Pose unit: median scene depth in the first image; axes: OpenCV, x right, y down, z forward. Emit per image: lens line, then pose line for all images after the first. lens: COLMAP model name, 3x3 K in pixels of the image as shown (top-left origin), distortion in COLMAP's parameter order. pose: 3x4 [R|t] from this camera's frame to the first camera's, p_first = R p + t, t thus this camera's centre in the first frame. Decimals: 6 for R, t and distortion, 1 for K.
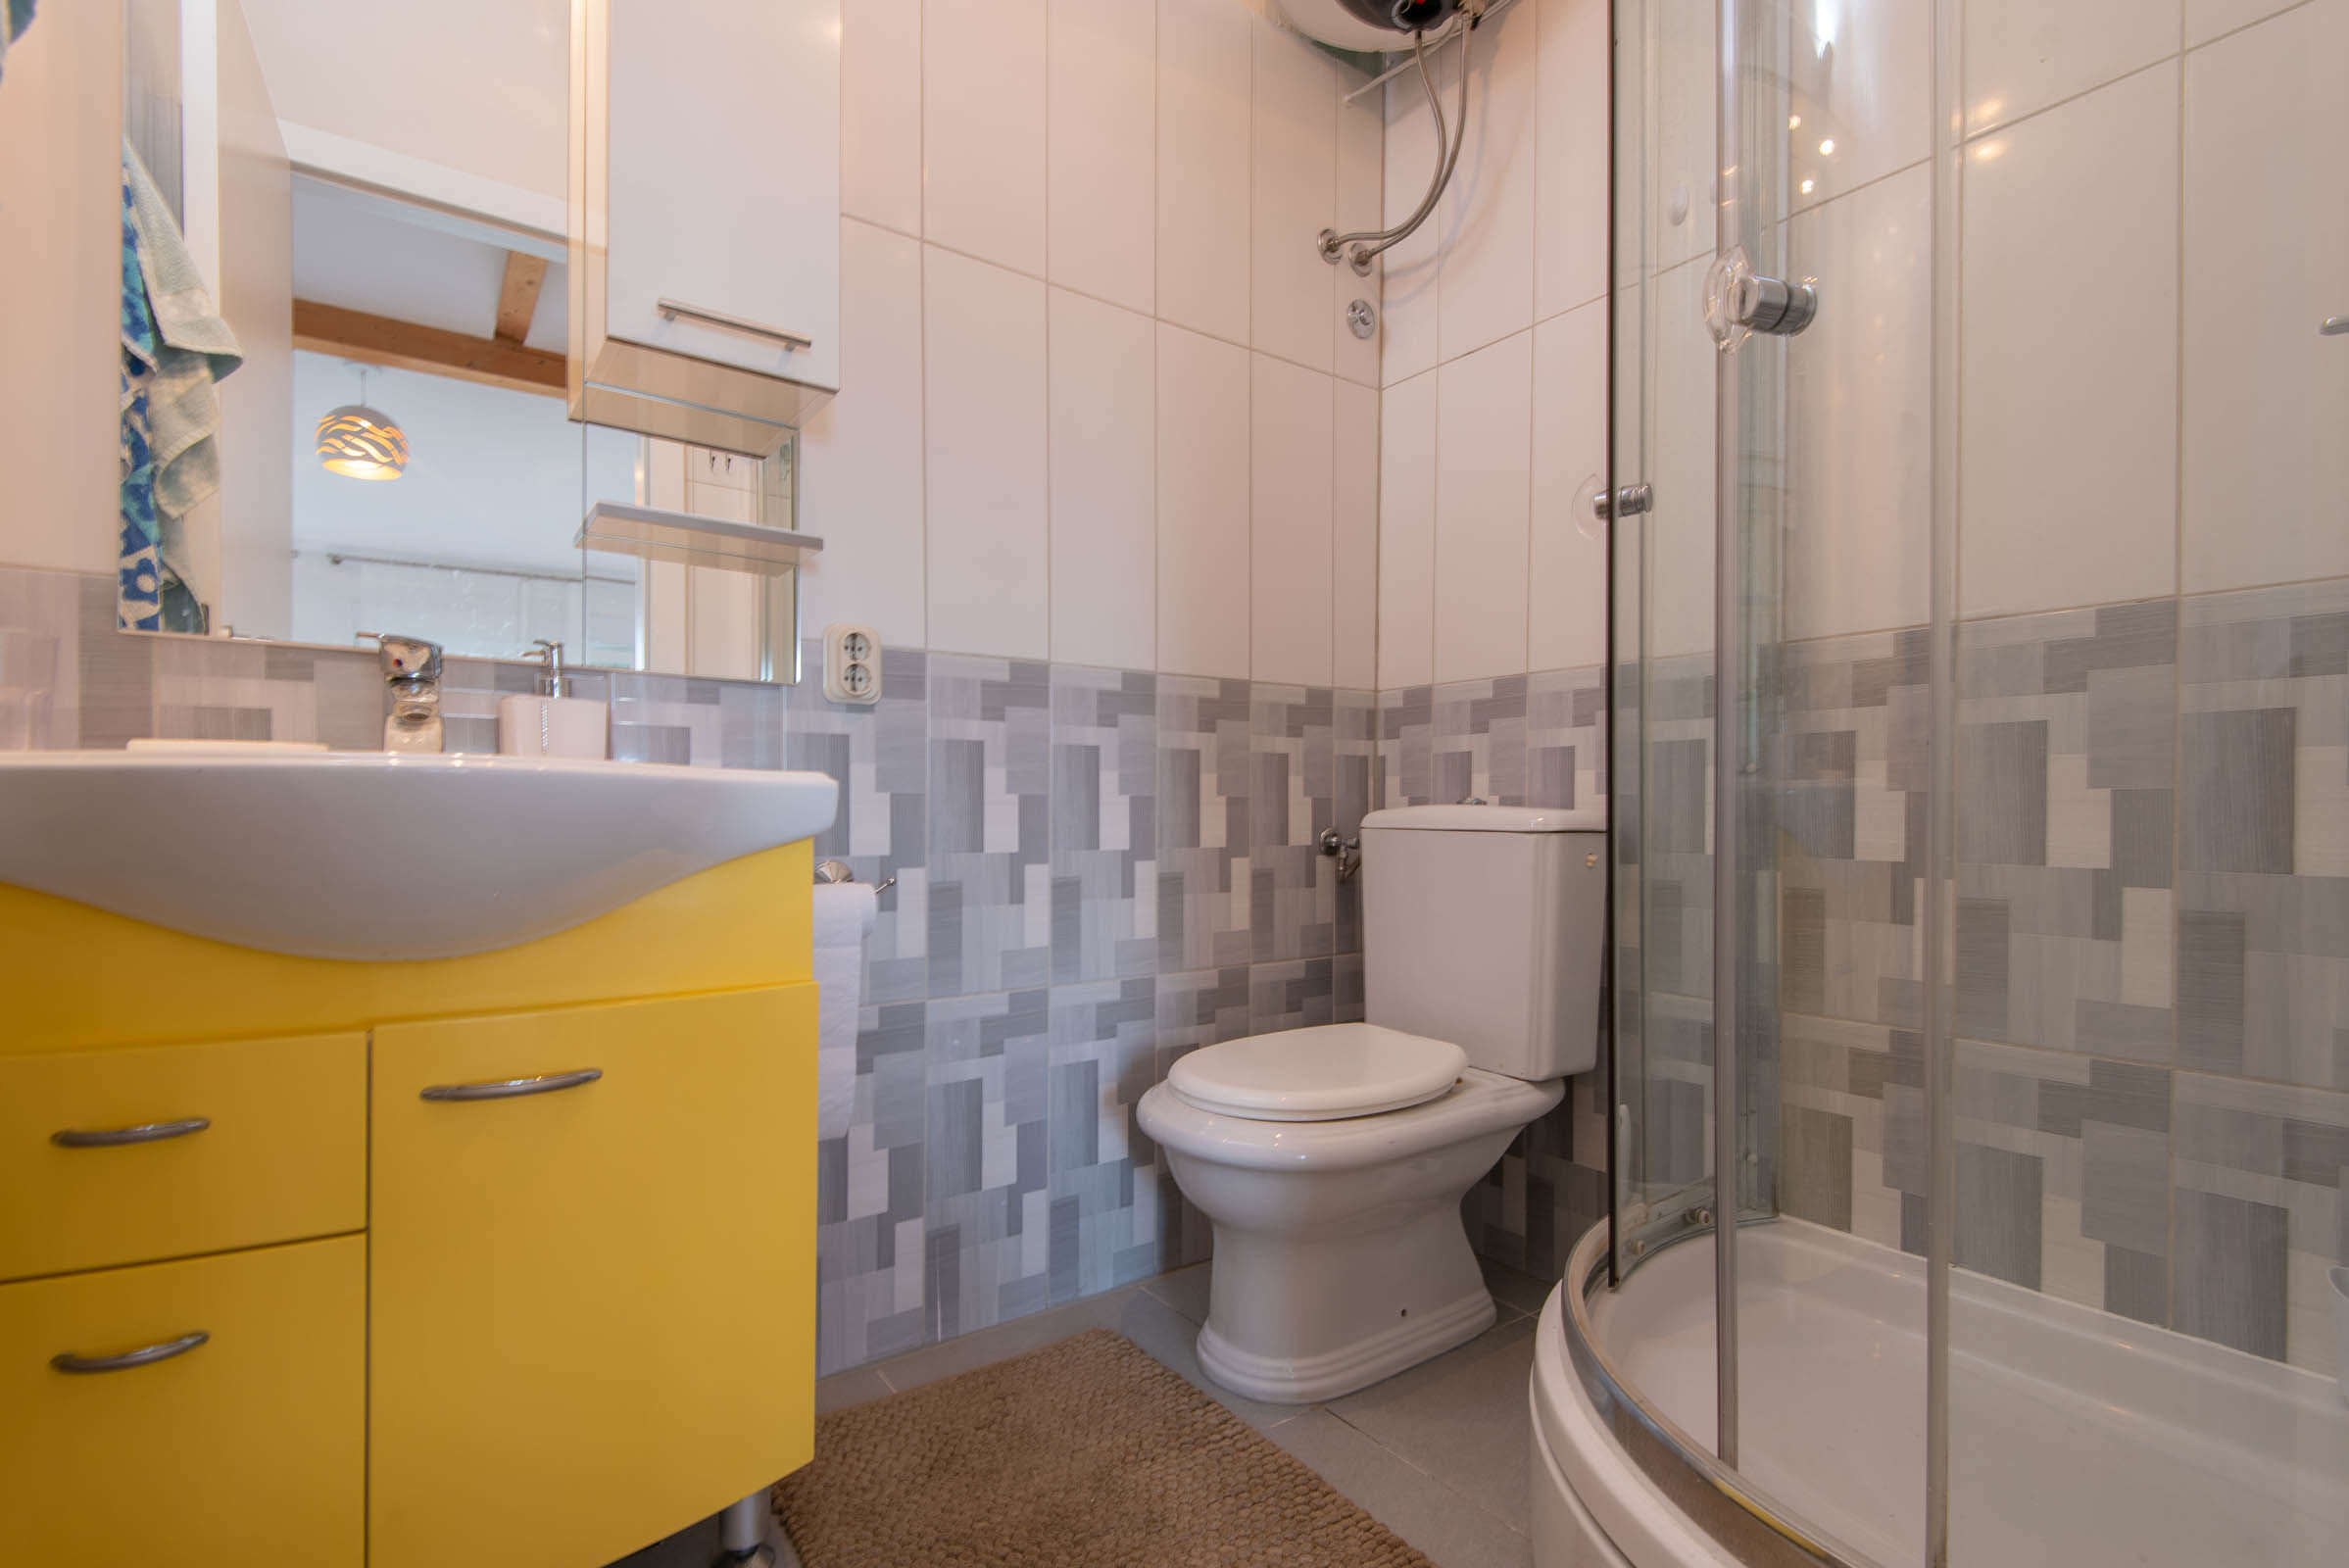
lens RADIAL K [[1101.9, 0, 1175.7], [0, 1101.9, 799.1], [0, 0, 1]] dist [0.005861, -0.005771]
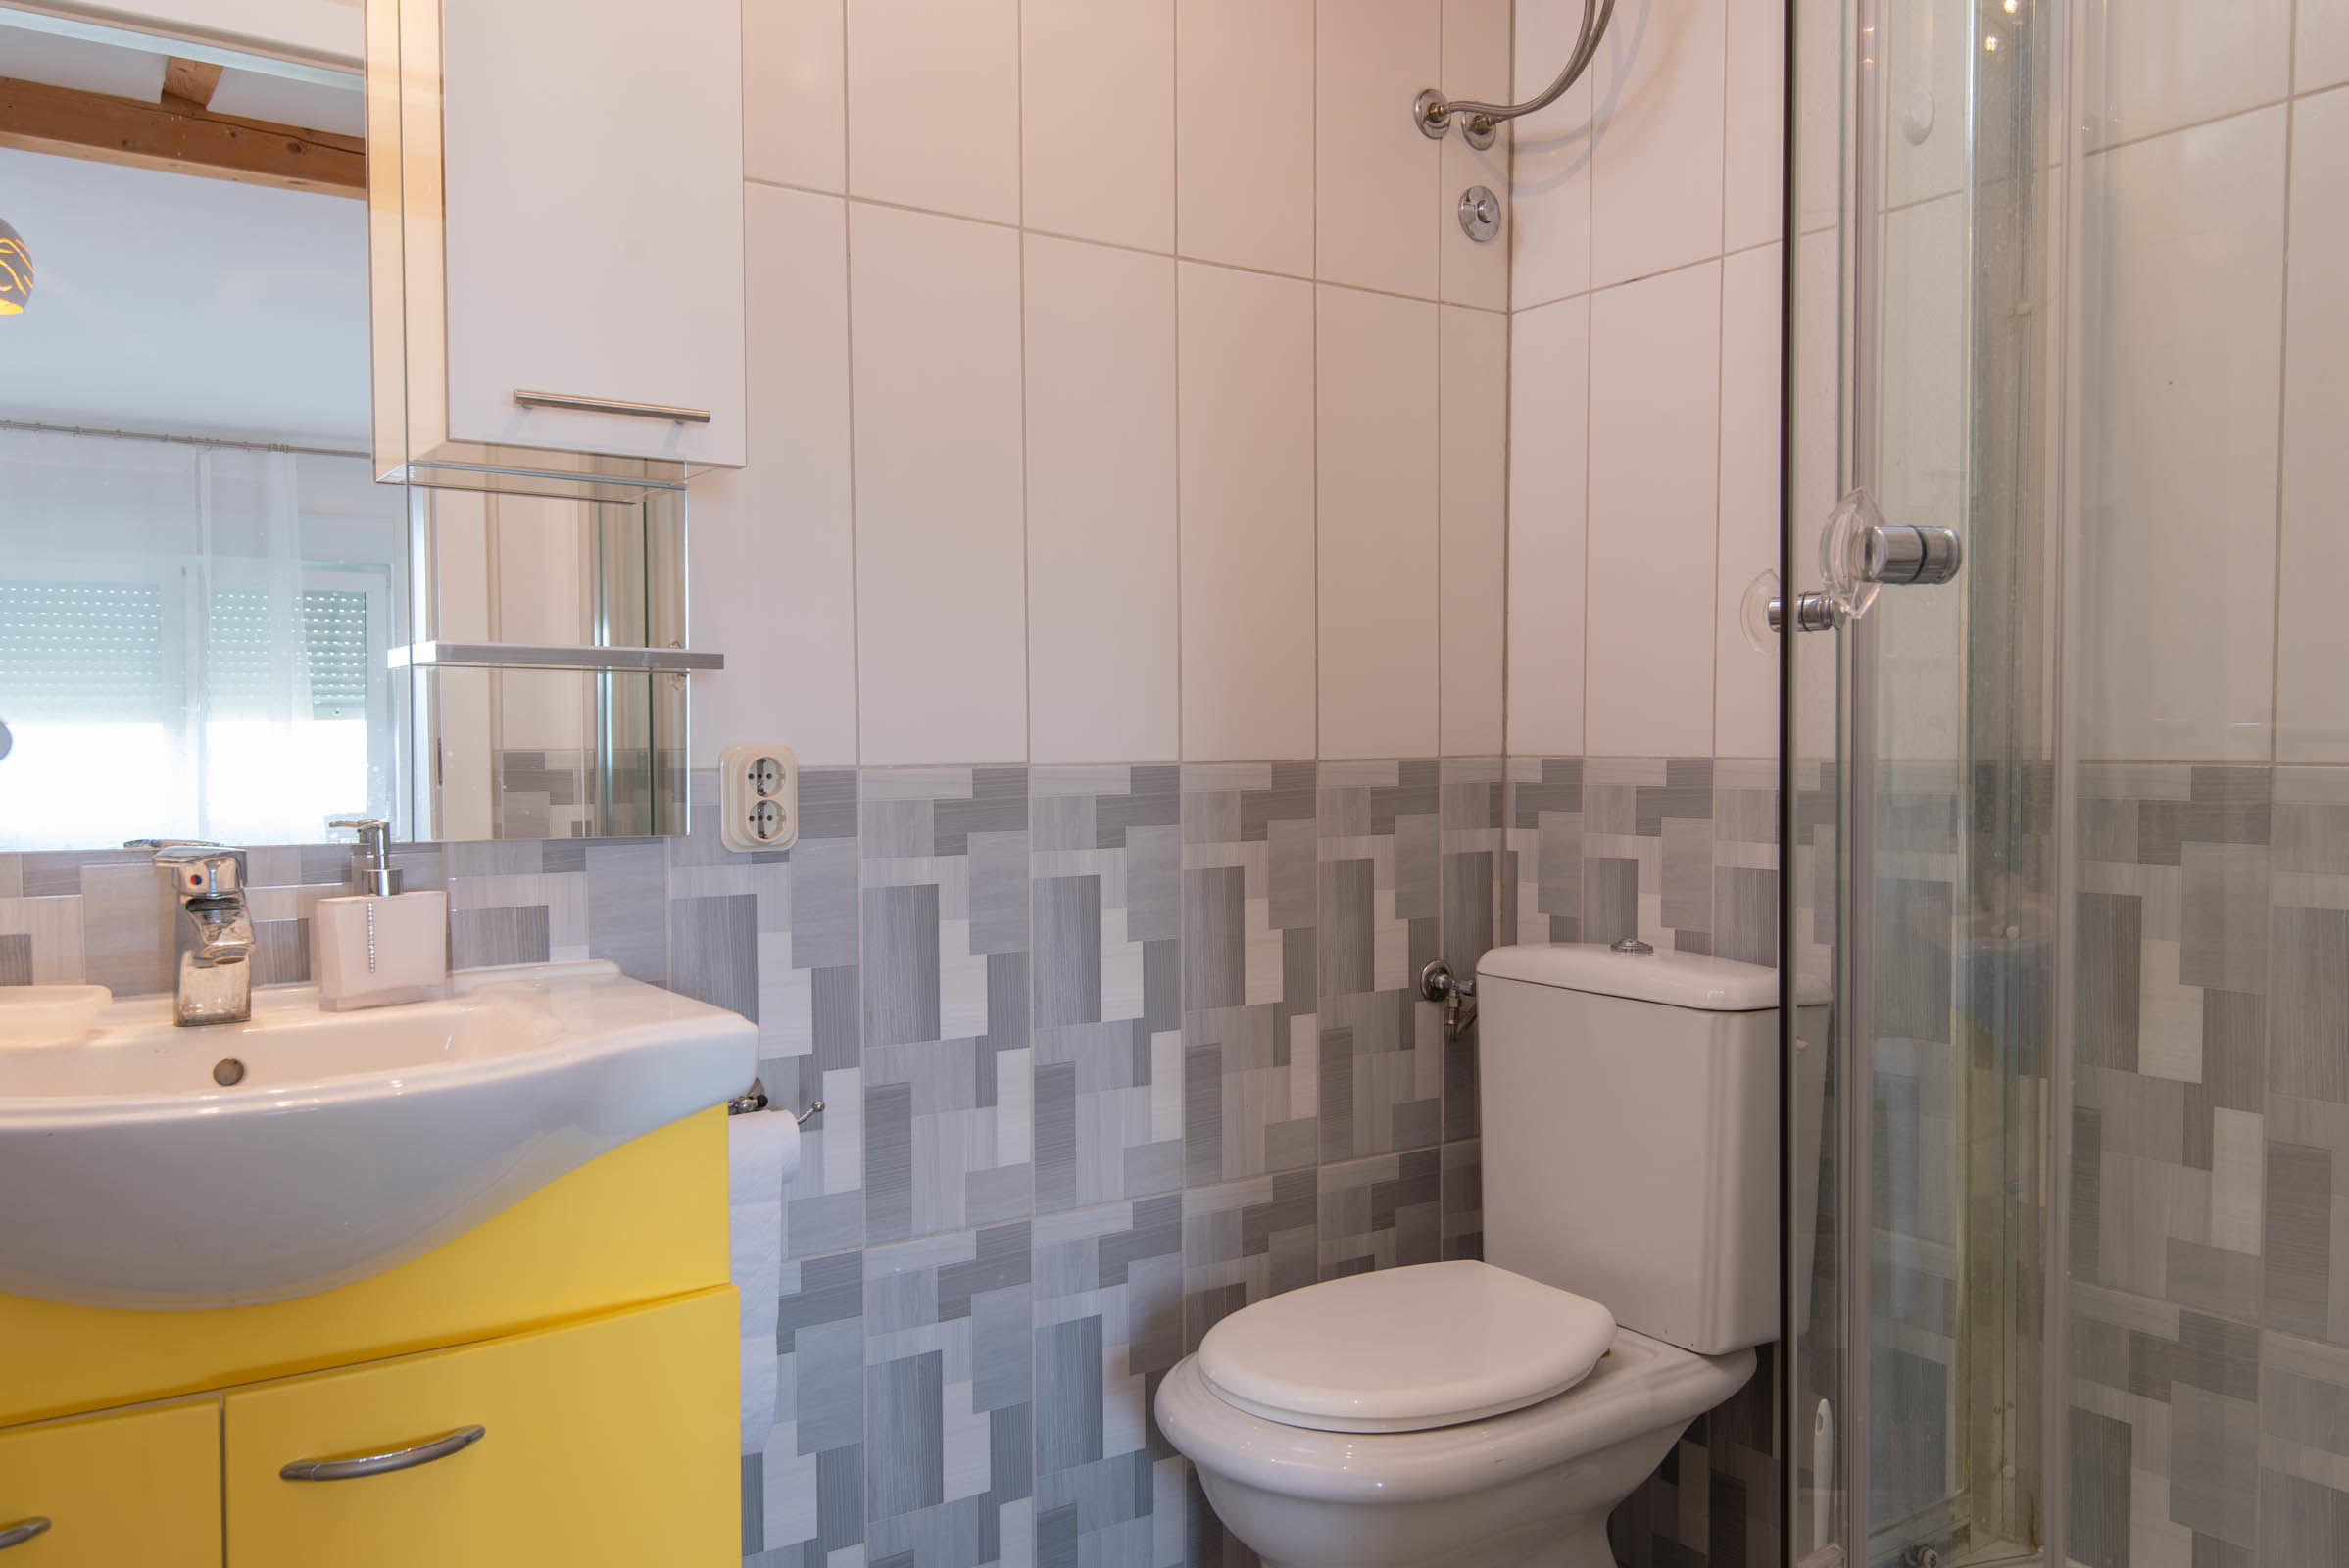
lens RADIAL K [[1819.7, 0, 1185.1], [0, 1819.7, 780.4], [0, 0, 1]] dist [-0.007296, 0.000153]
pose [[0.999612, -0.006674, -0.027029, 0.018477], [0.007450, 0.999560, 0.028708, -0.150369], [0.026825, -0.028898, 0.999222, -0.172929]]
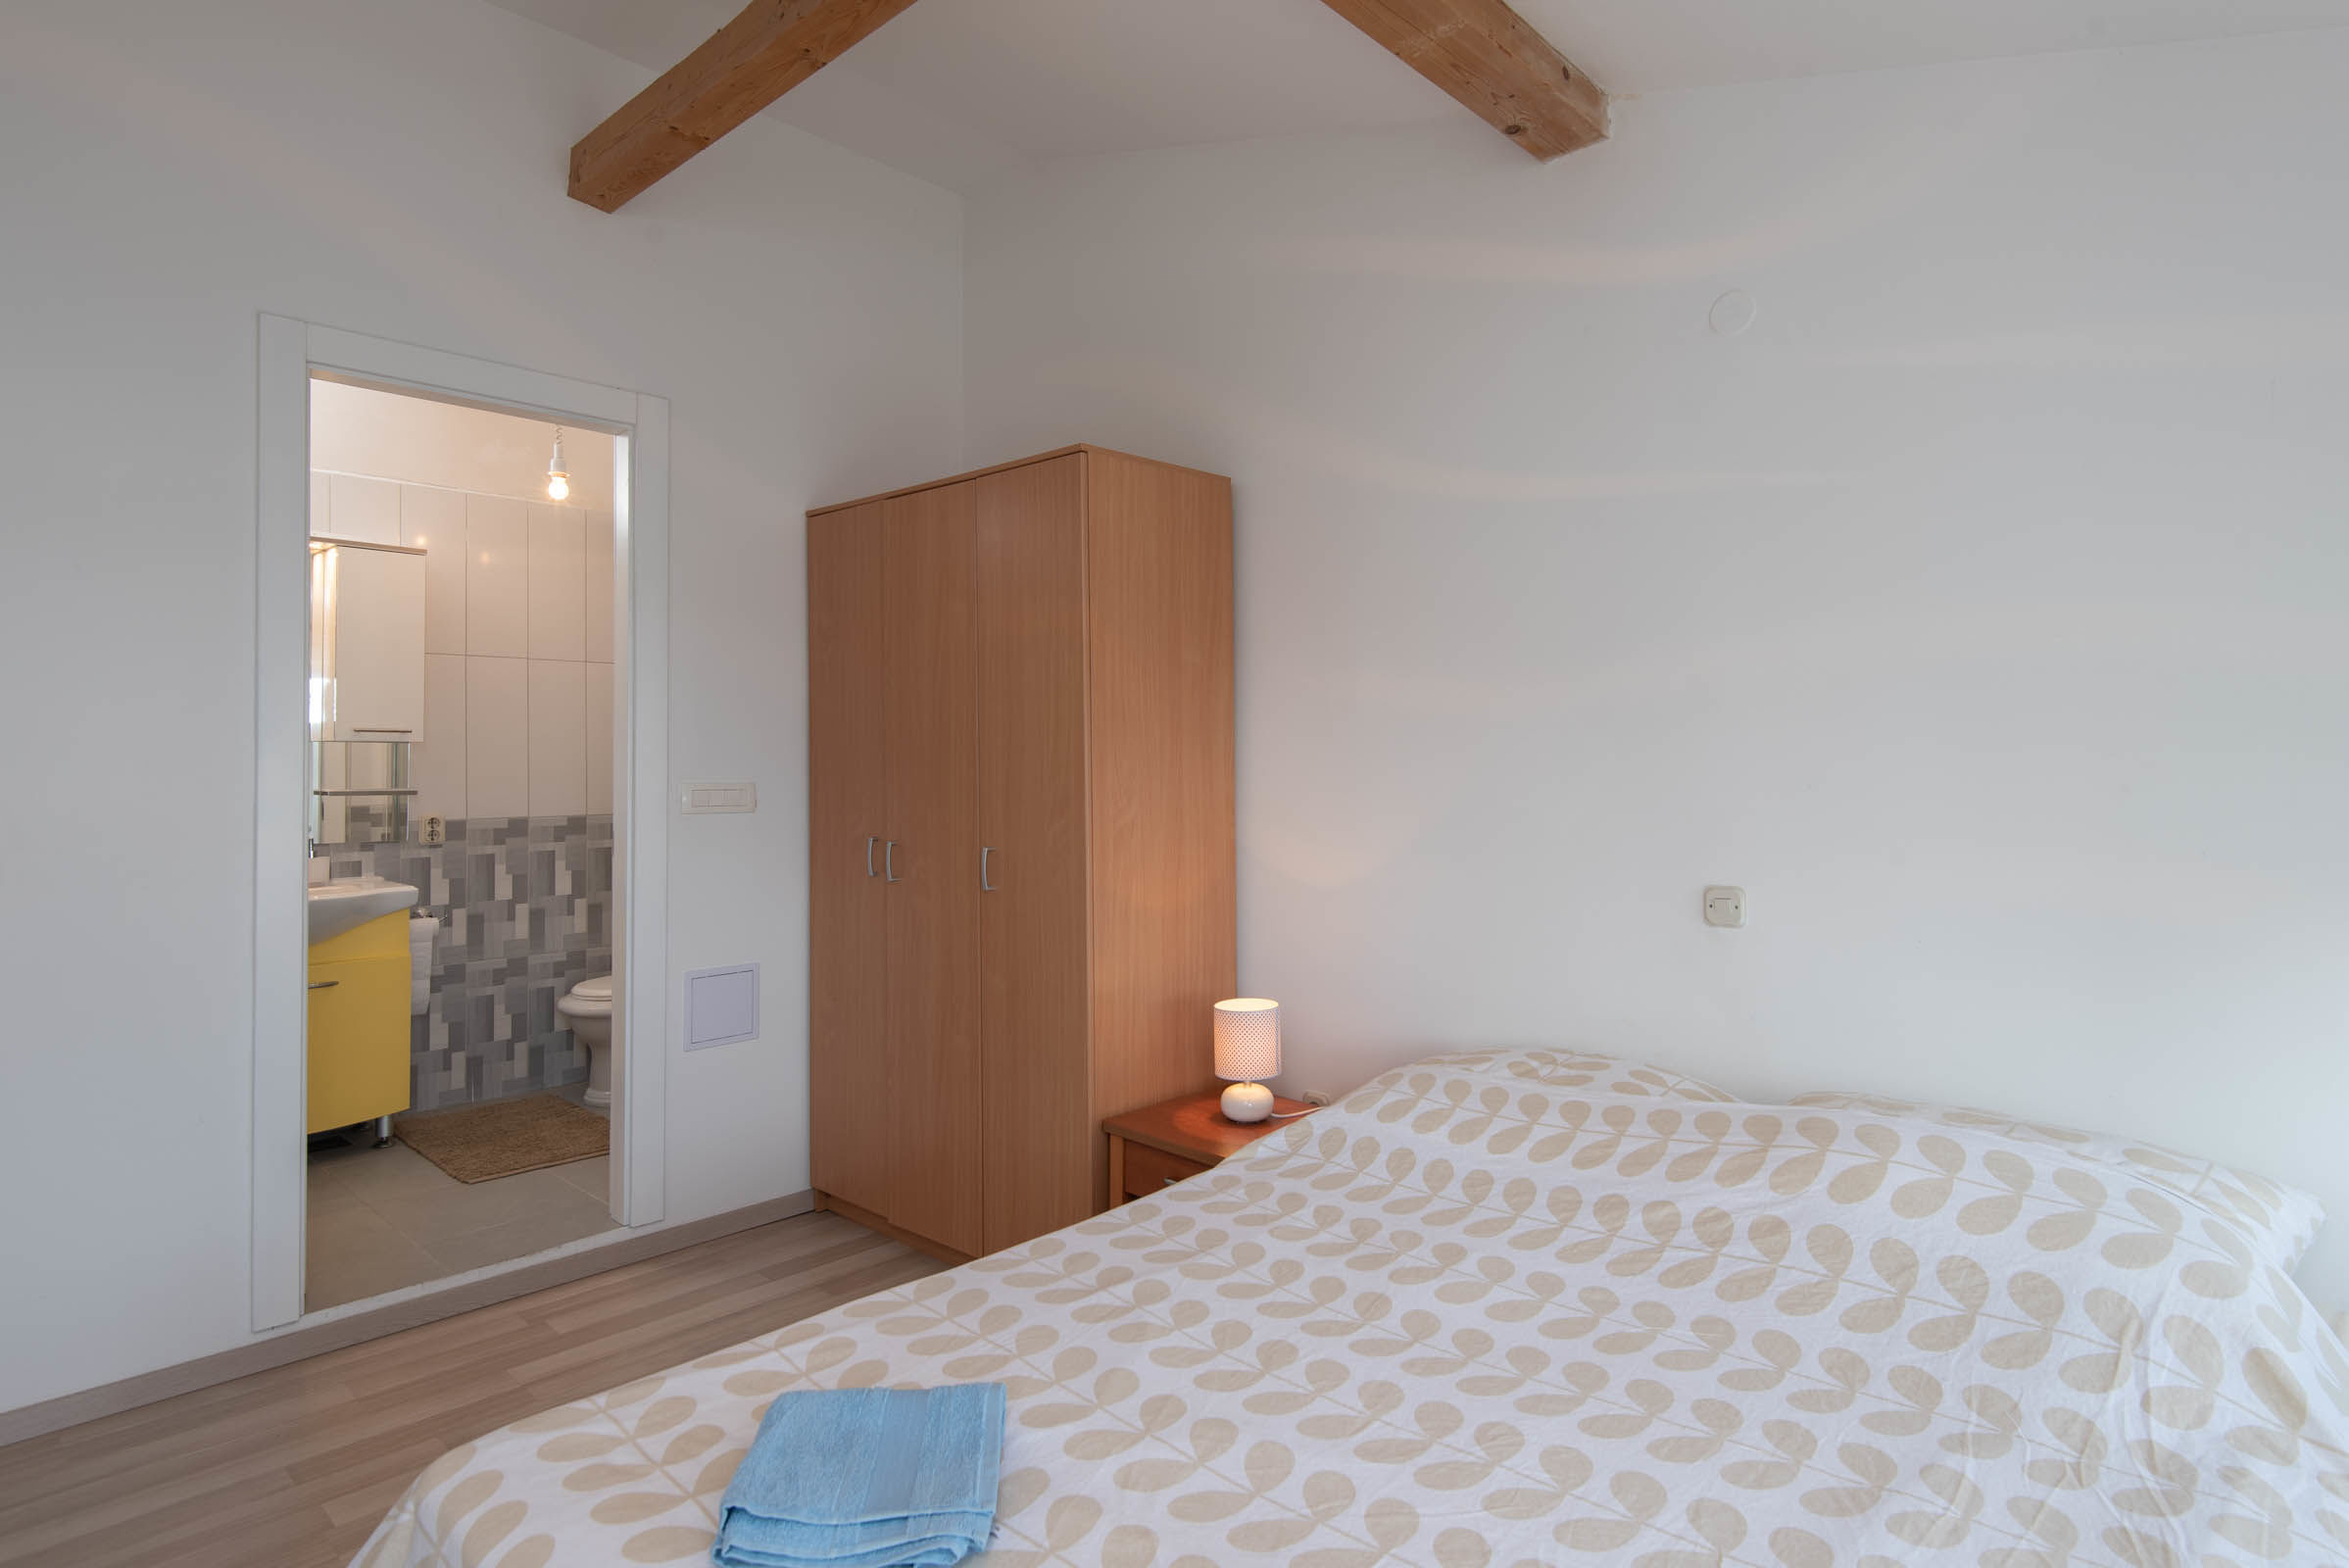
lens RADIAL K [[1218.2, 0, 1185.9], [0, 1218.2, 739.2], [0, 0, 1]] dist [-0.003385, -0.001557]
pose [[0.977605, -0.002144, 0.210438, 0.726940], [0.004500, 0.999932, -0.010718, -0.262031], [-0.210401, 0.011425, 0.977548, -1.875399]]
